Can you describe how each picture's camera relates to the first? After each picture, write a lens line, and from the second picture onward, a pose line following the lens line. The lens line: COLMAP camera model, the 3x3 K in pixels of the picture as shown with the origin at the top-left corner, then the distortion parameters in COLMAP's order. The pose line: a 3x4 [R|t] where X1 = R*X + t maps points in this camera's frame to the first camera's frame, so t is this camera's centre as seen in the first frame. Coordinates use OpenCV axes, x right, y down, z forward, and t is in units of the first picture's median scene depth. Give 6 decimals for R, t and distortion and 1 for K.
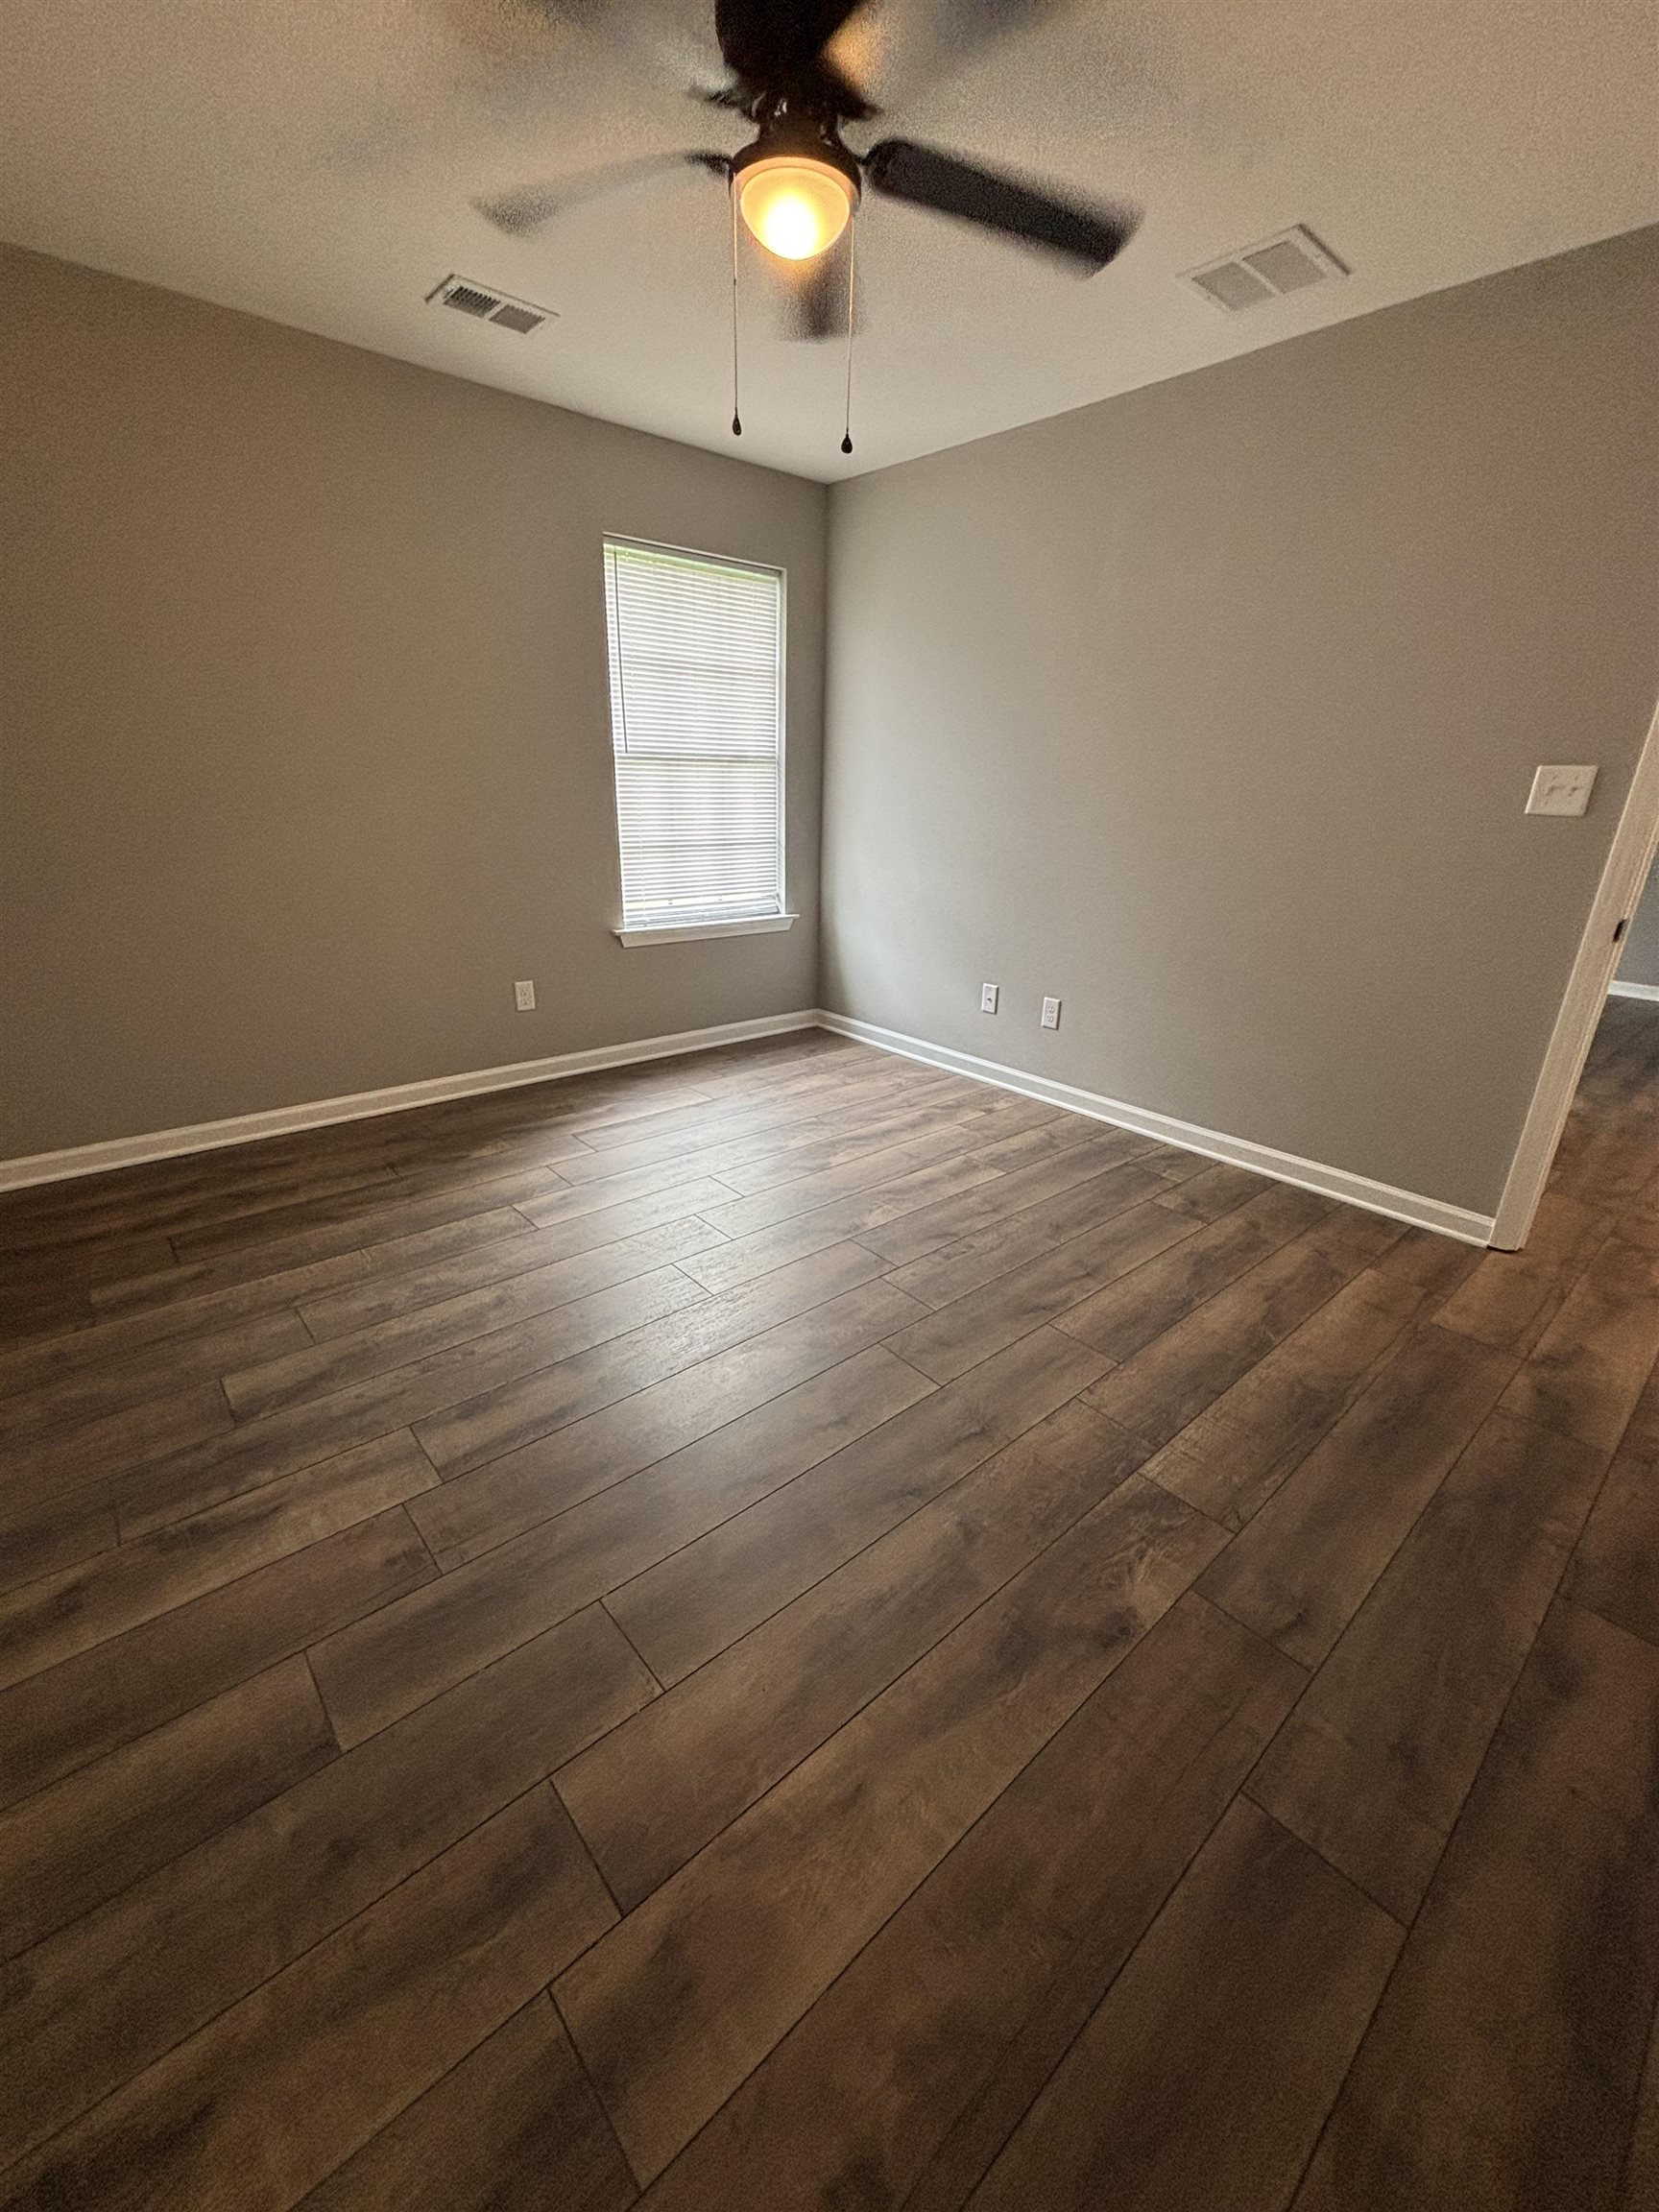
lens RADIAL K [[893.2, 0, 827.6], [0, 893.2, 1106.6], [0, 0, 1]] dist [0.003081, -0.000962]
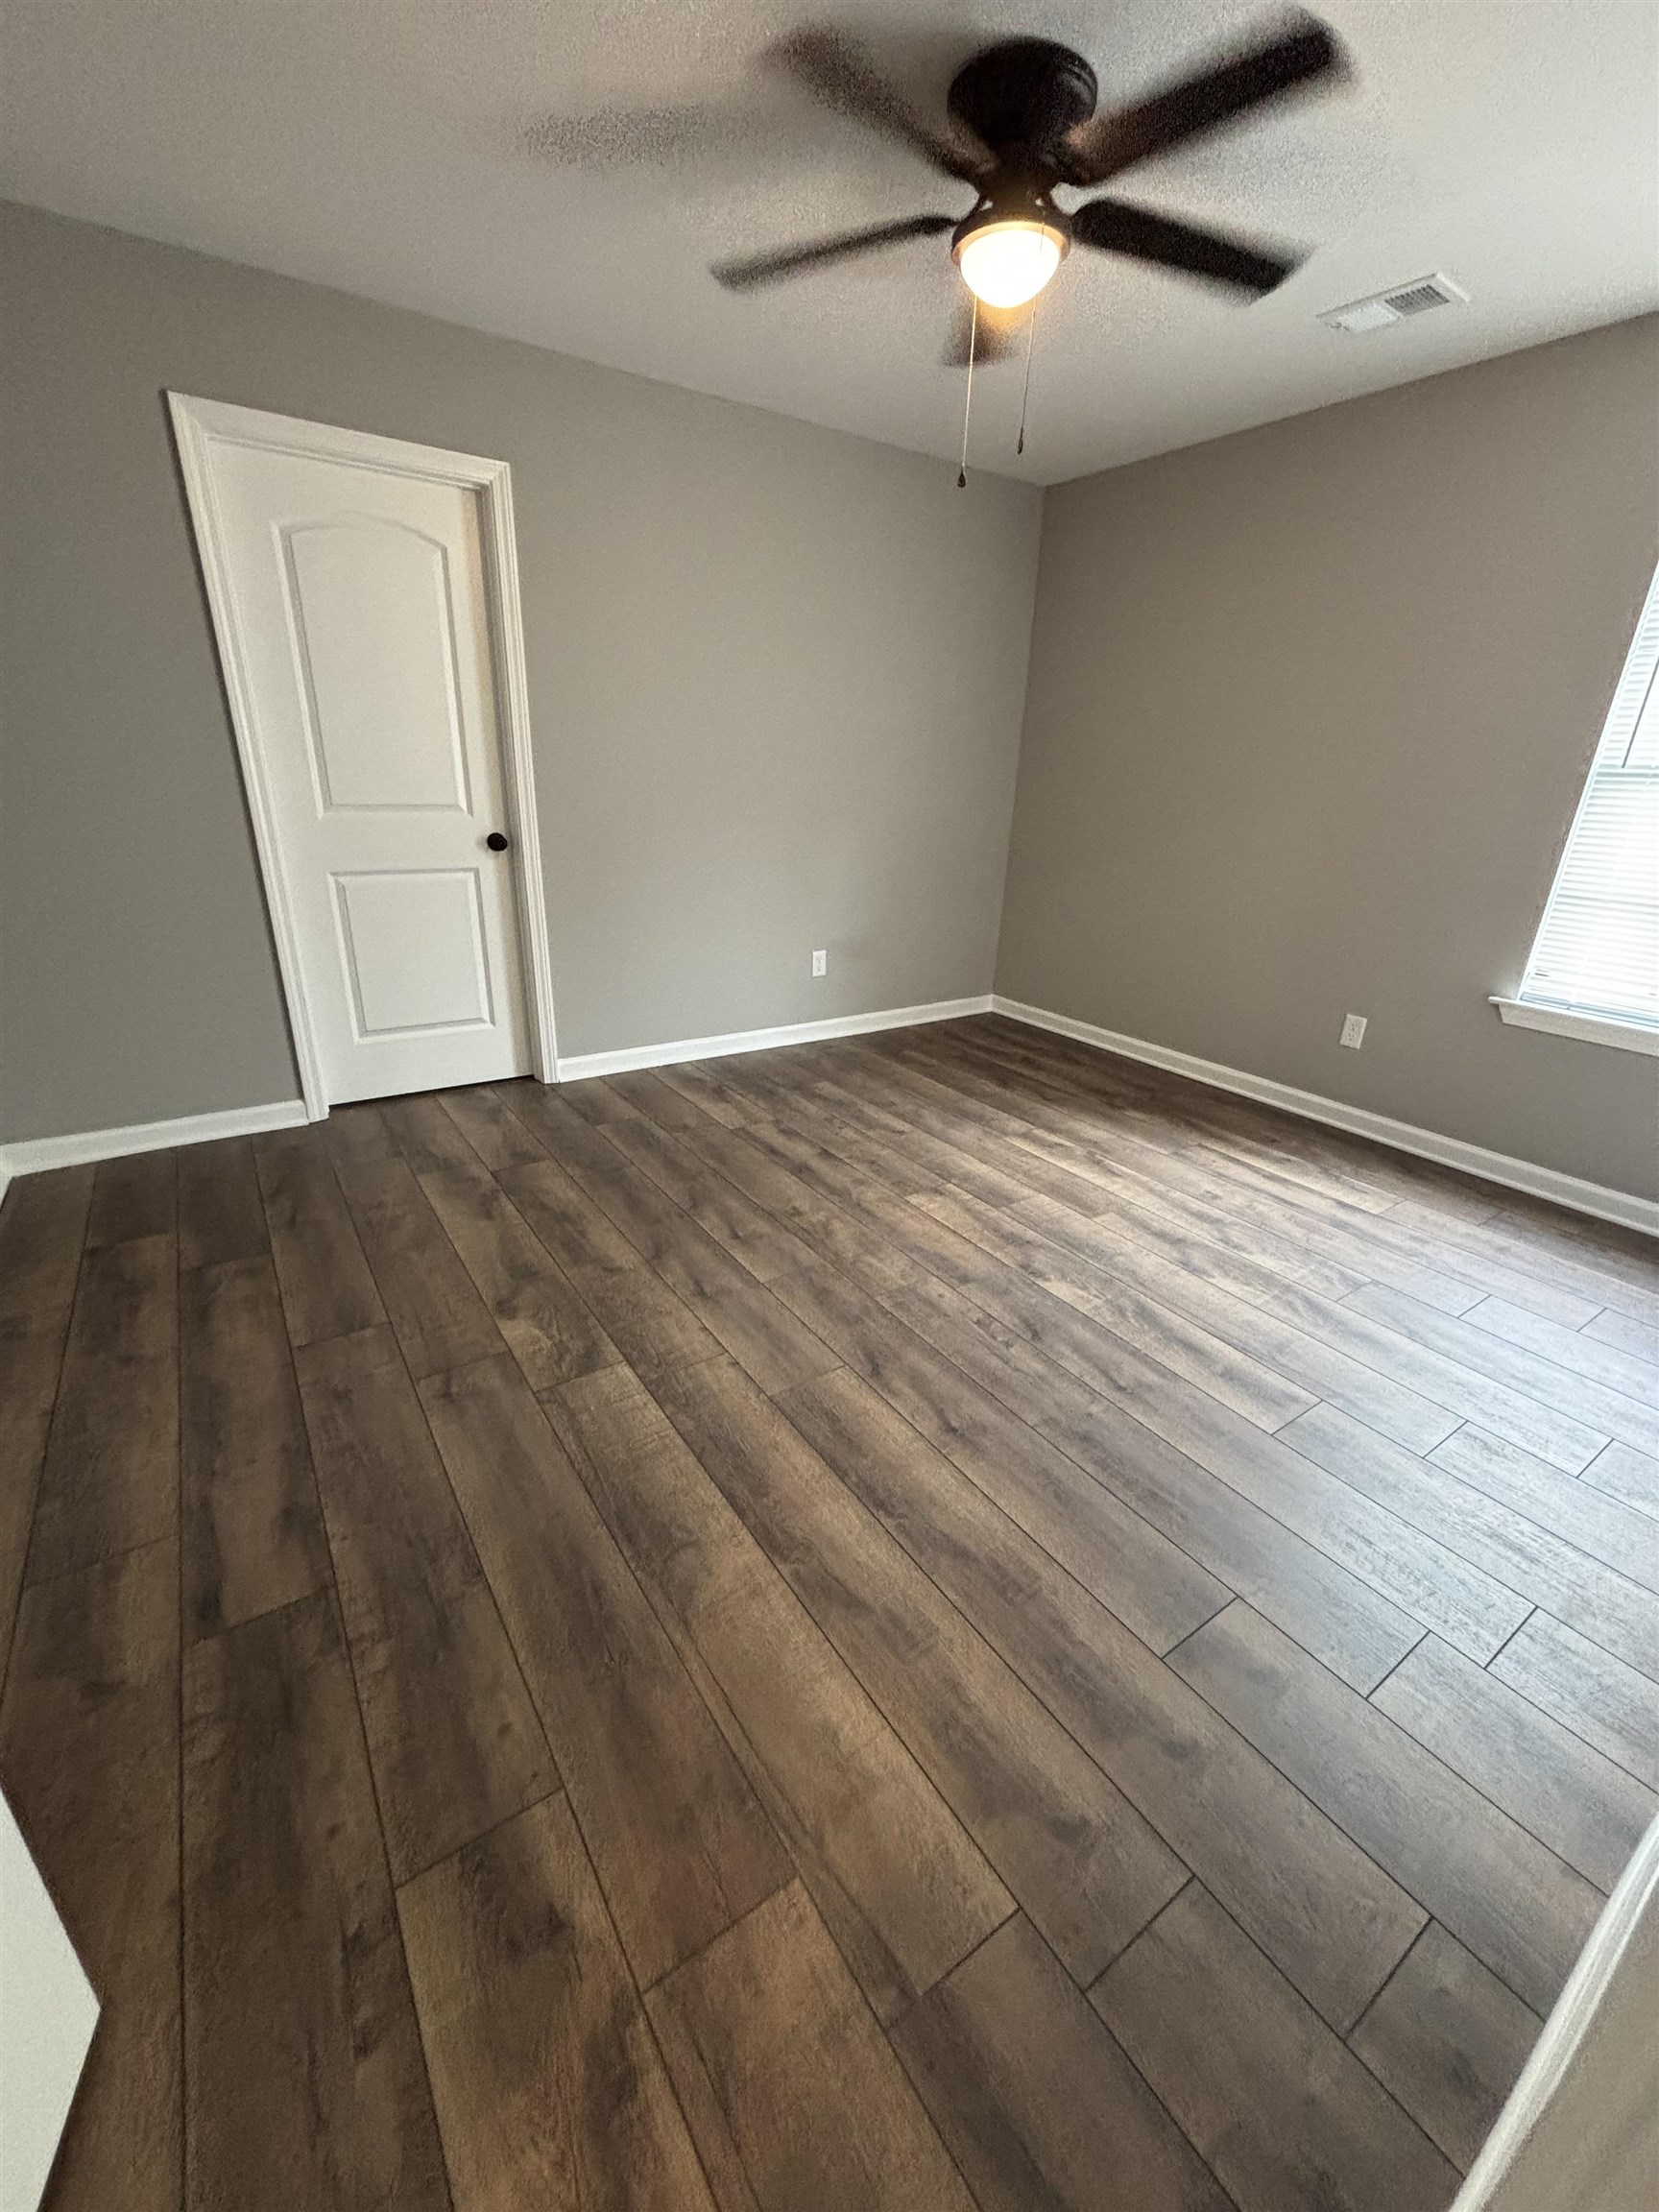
lens RADIAL K [[893.2, 0, 825.0], [0, 893.2, 1098.4], [0, 0, 1]] dist [0.003081, -0.000962]
pose [[-0.128755, 0.323446, -0.937446, 0.902062], [-0.382411, 0.856007, 0.347870, -0.262200], [0.914978, 0.403279, 0.013474, 0.771108]]
